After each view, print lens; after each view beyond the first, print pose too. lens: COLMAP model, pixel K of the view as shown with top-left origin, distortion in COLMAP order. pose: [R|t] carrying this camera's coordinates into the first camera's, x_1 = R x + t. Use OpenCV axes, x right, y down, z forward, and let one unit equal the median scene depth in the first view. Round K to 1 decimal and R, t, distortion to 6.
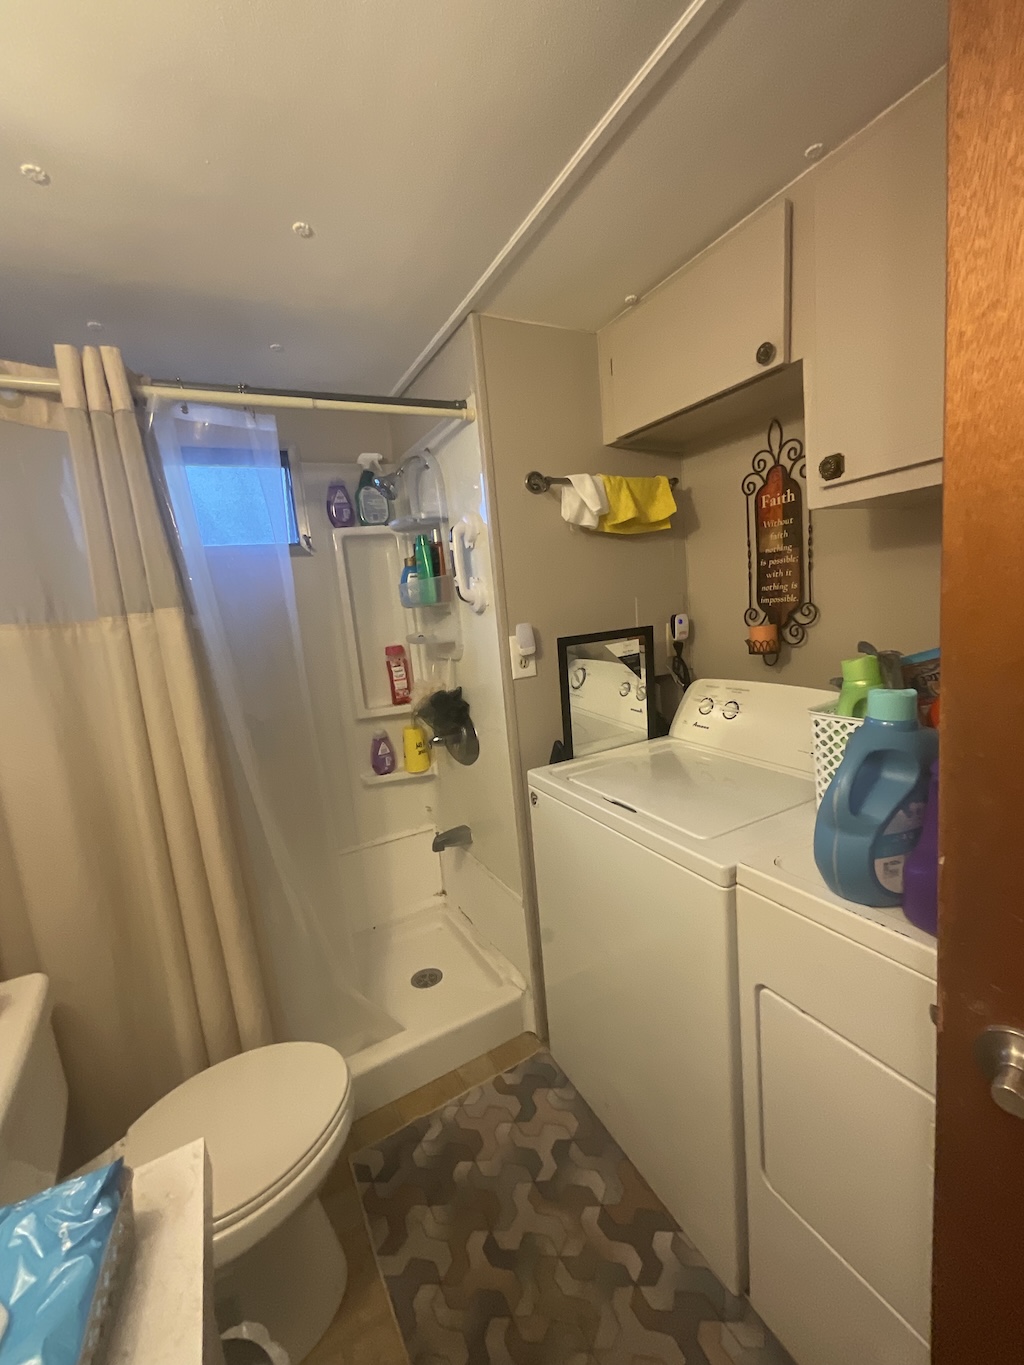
lens RADIAL K [[552.0, 0, 513.8], [0, 552.0, 681.3], [0, 0, 1]] dist [-0.000515, -0.000748]
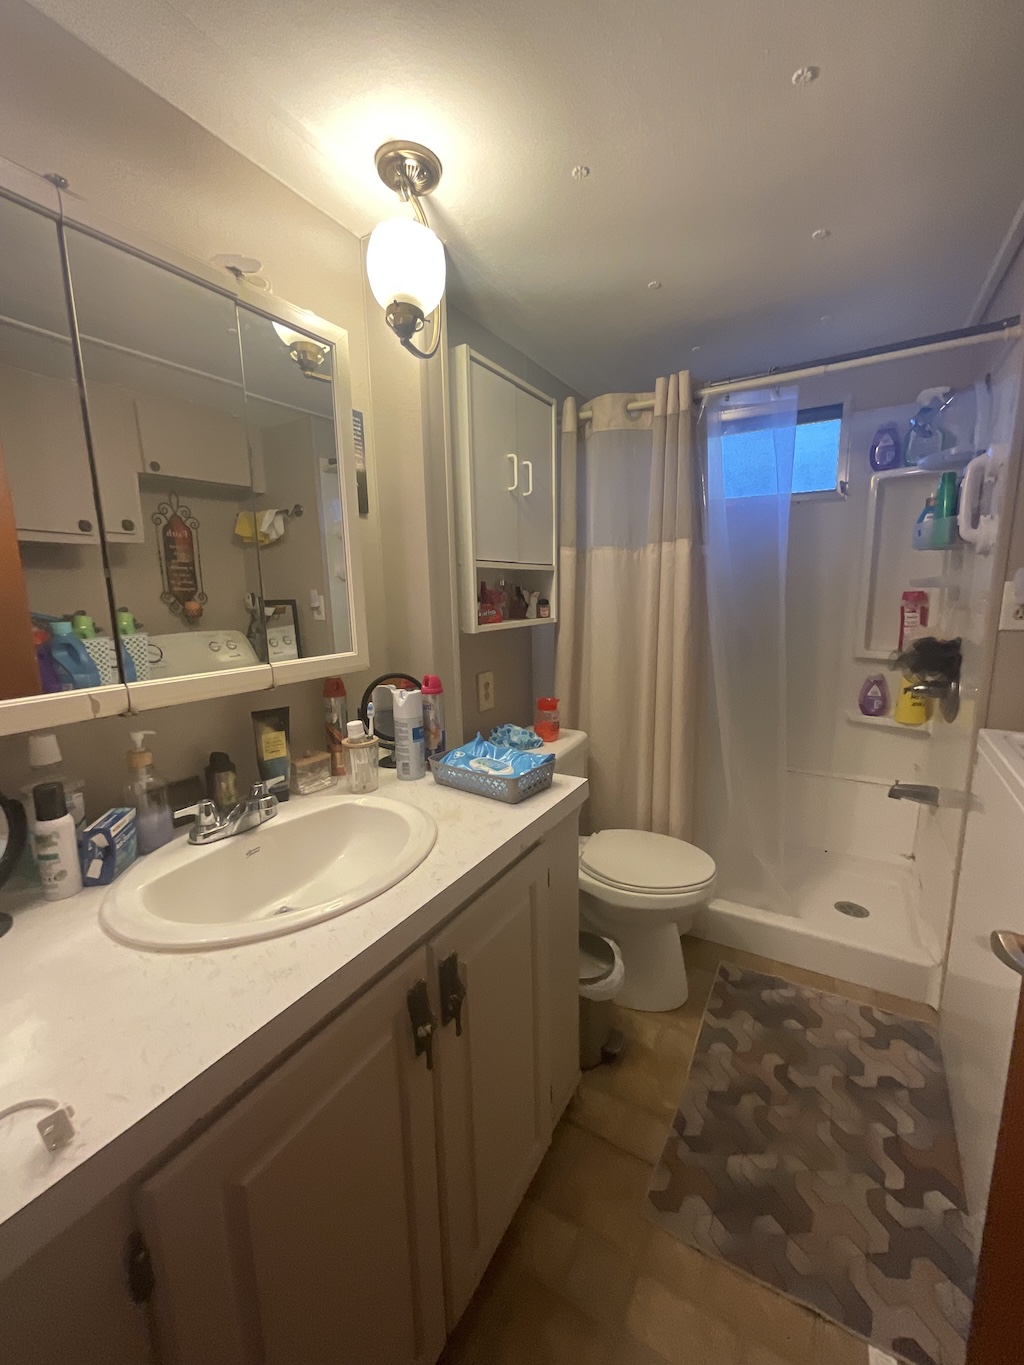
lens RADIAL K [[552.0, 0, 510.8], [0, 552.0, 683.0], [0, 0, 1]] dist [-0.000515, -0.000748]
pose [[0.507483, 0.227102, -0.831195, 0.322268], [-0.155096, 0.972962, 0.171143, 0.045090], [0.847588, 0.042063, 0.528985, -0.135903]]
